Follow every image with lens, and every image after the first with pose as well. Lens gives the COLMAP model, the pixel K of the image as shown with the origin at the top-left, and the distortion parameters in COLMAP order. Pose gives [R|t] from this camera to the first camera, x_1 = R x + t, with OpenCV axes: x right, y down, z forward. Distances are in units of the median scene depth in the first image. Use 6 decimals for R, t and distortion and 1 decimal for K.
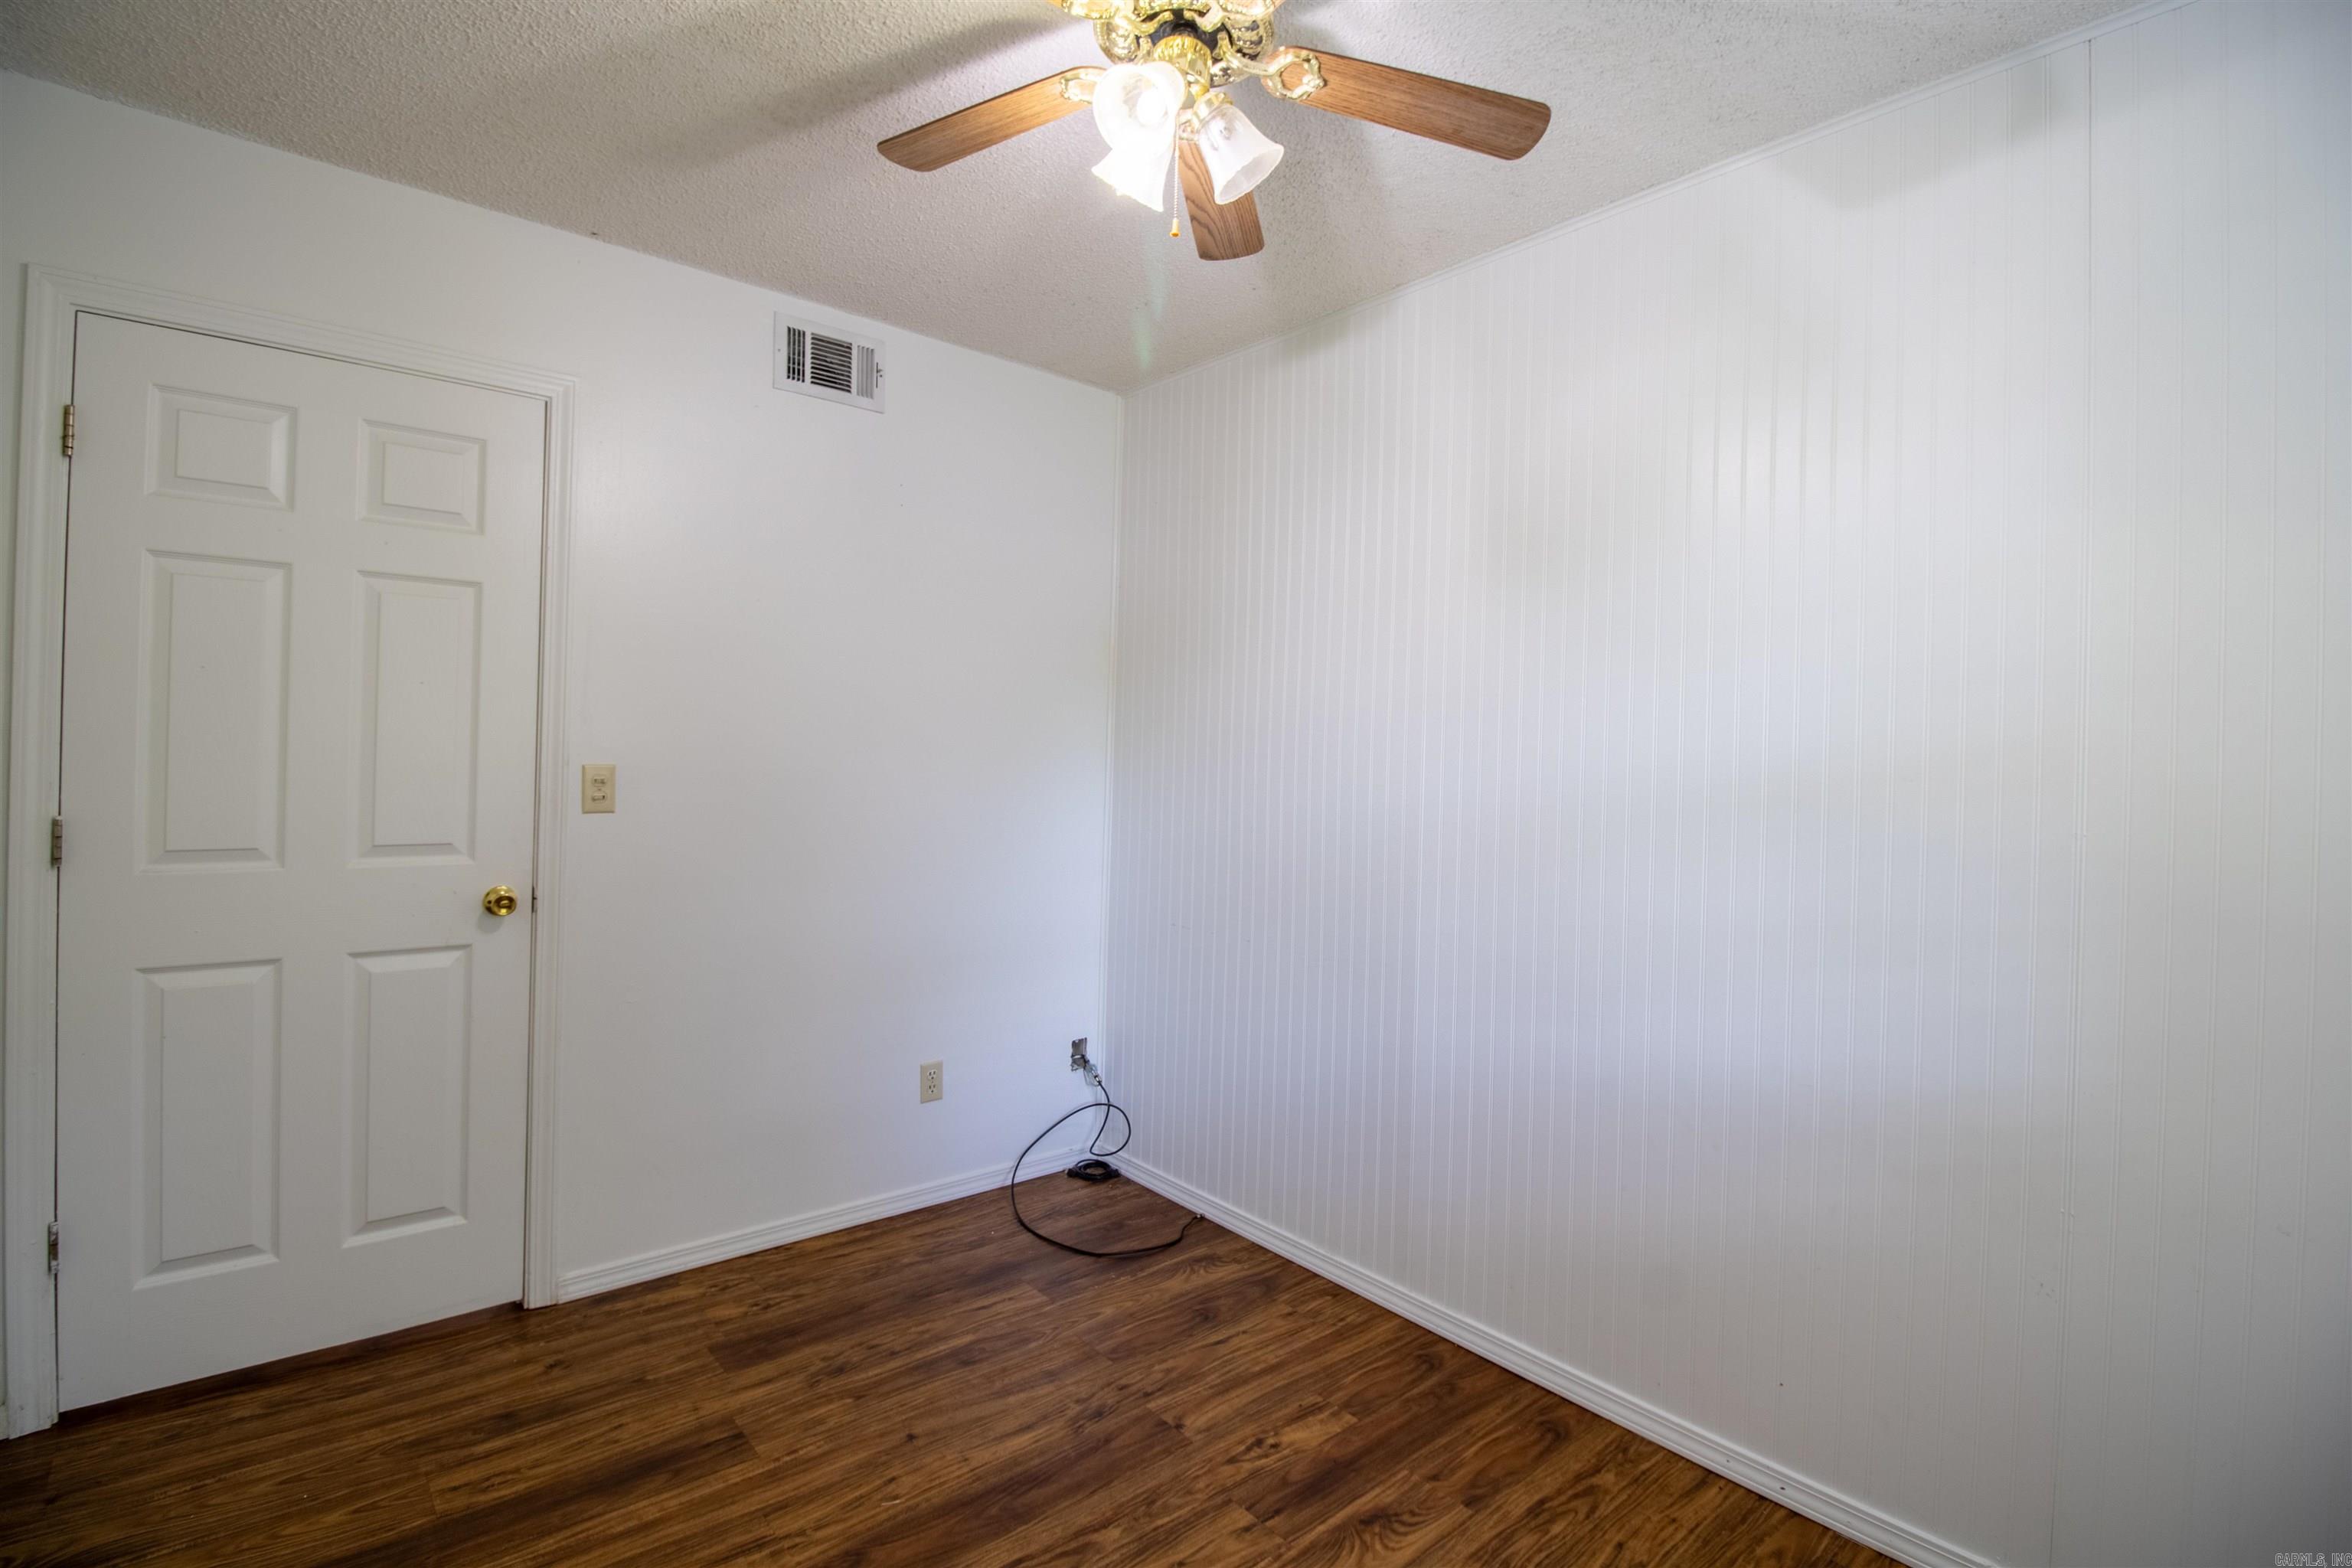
lens RADIAL K [[1091.9, 0, 1196.0], [0, 1091.9, 759.6], [0, 0, 1]] dist [0.003100, -0.015674]
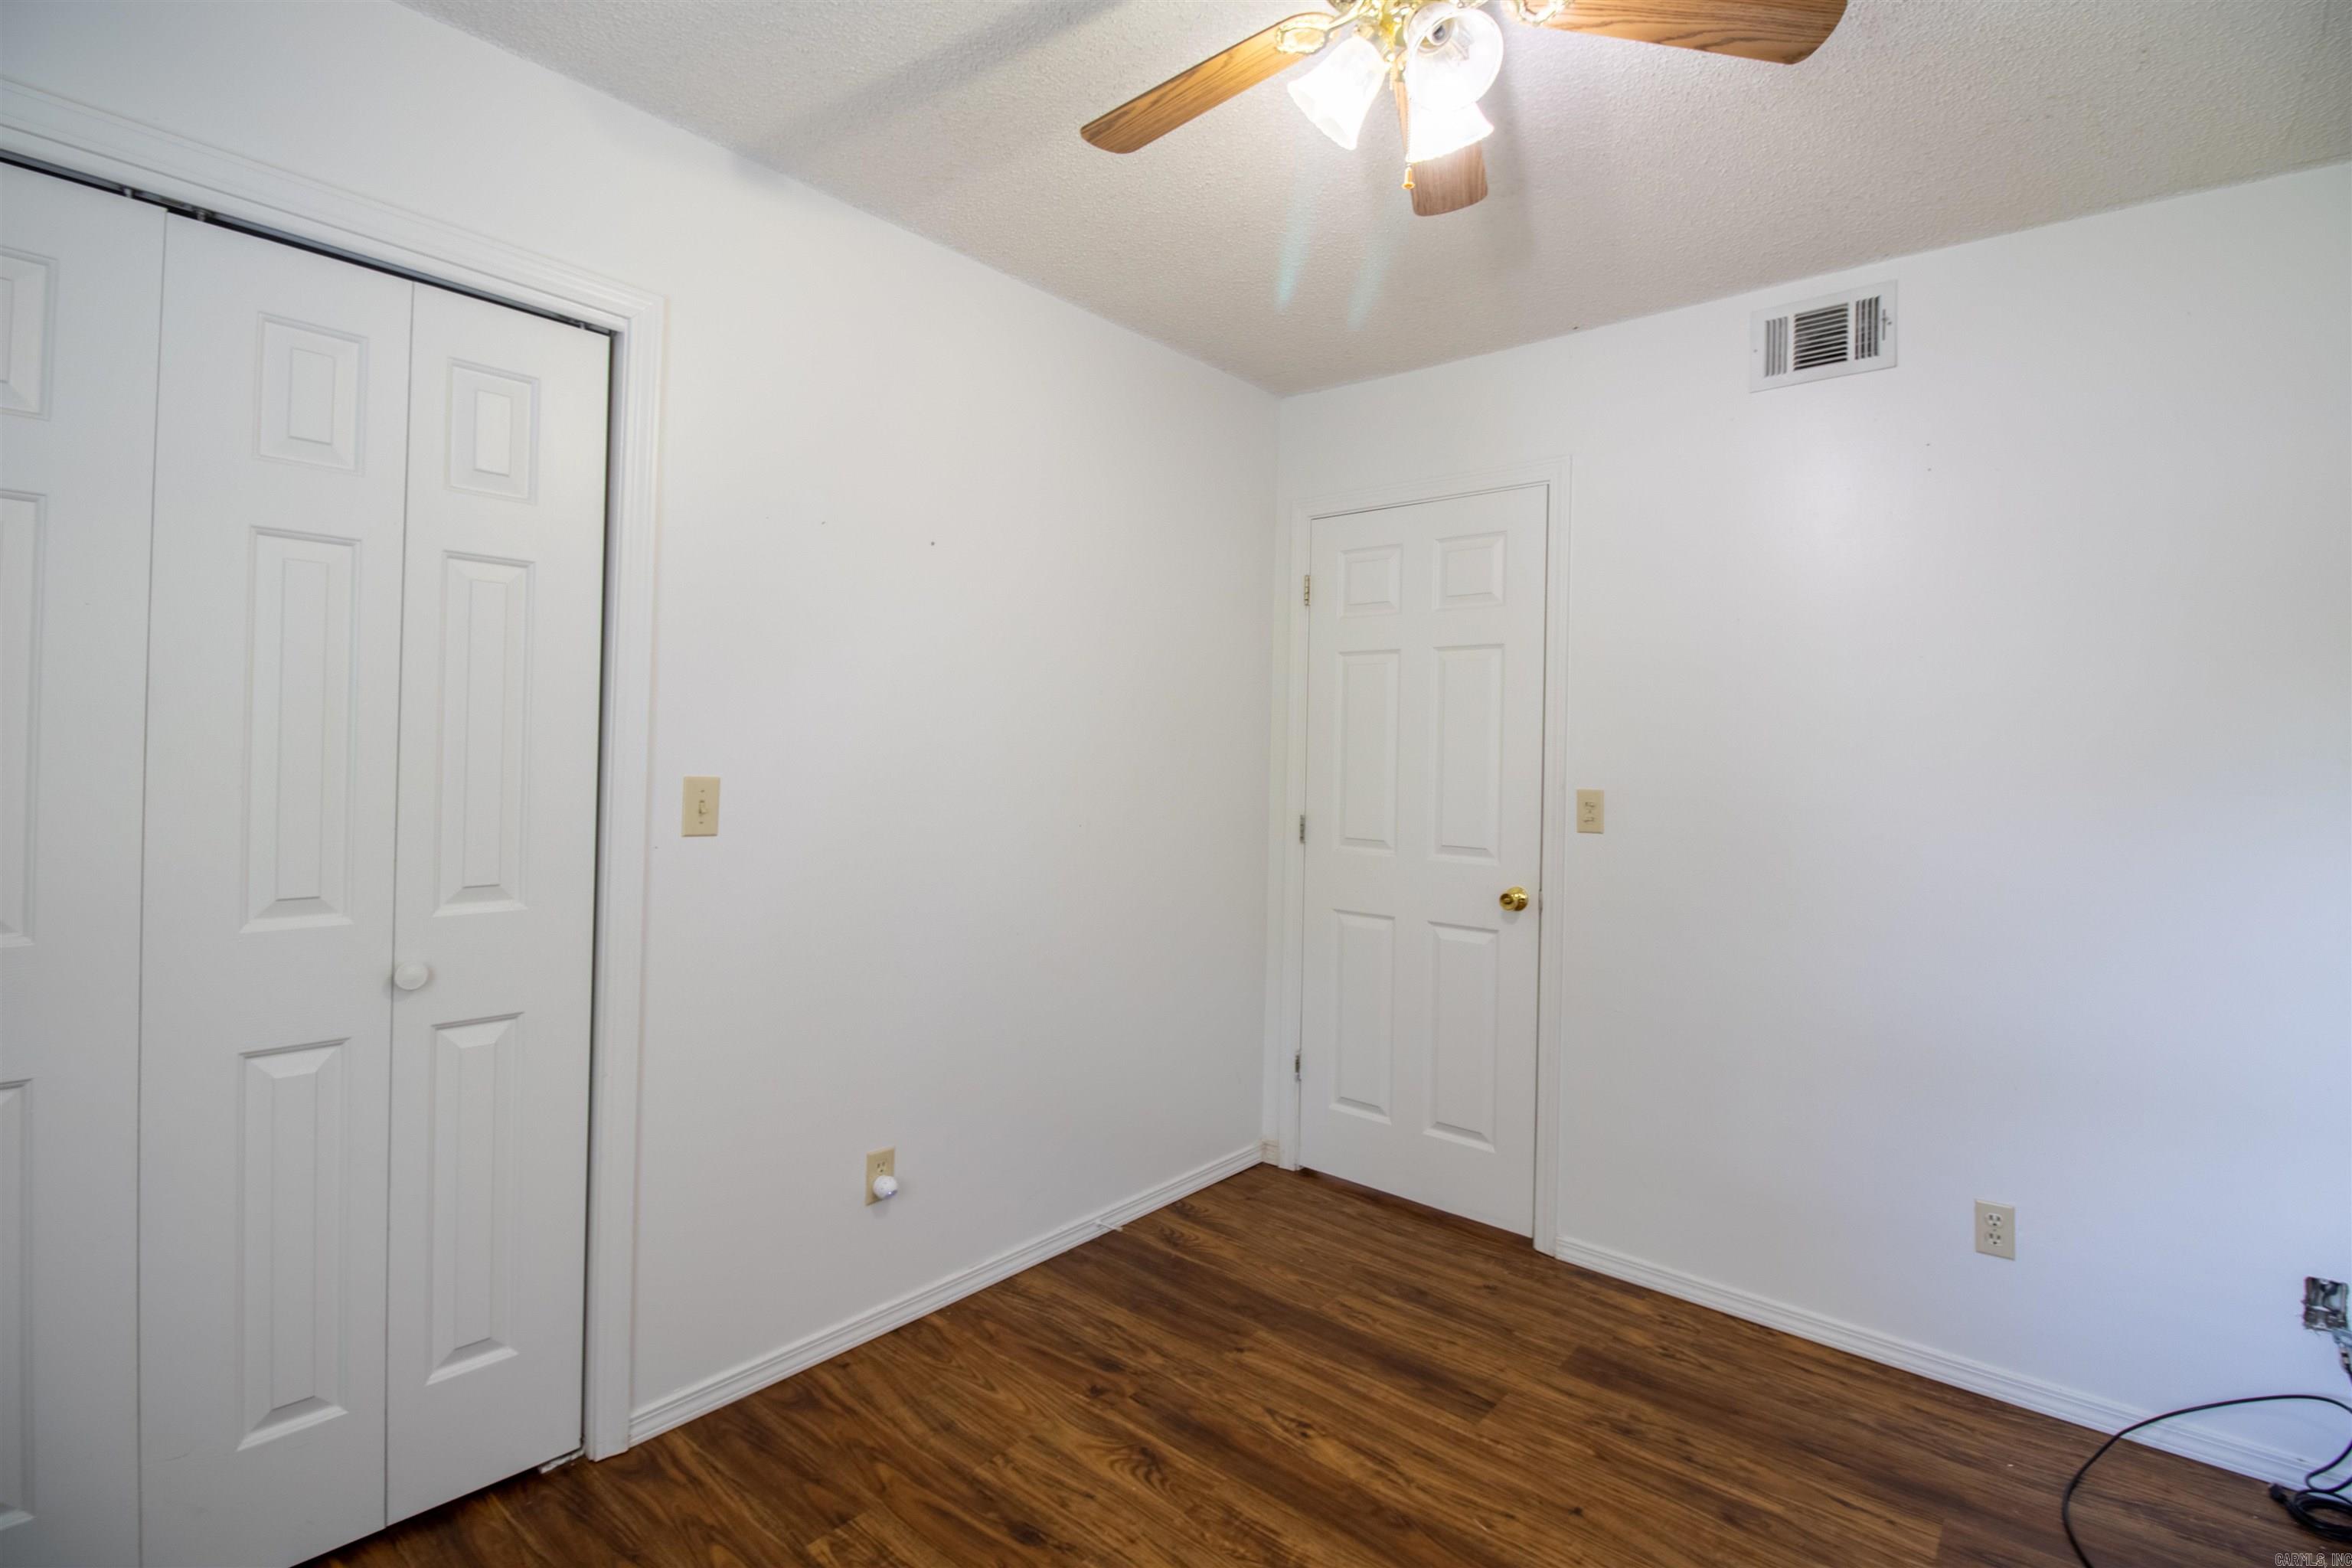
lens RADIAL K [[1083.3, 0, 1166.7], [0, 1083.3, 760.4], [0, 0, 1]] dist [-0.003455, -0.012379]
pose [[0.145873, -0.019453, -0.989112, 0.531384], [-0.024512, 0.999429, -0.023271, 0.011468], [0.989000, 0.027639, 0.145313, 0.442993]]
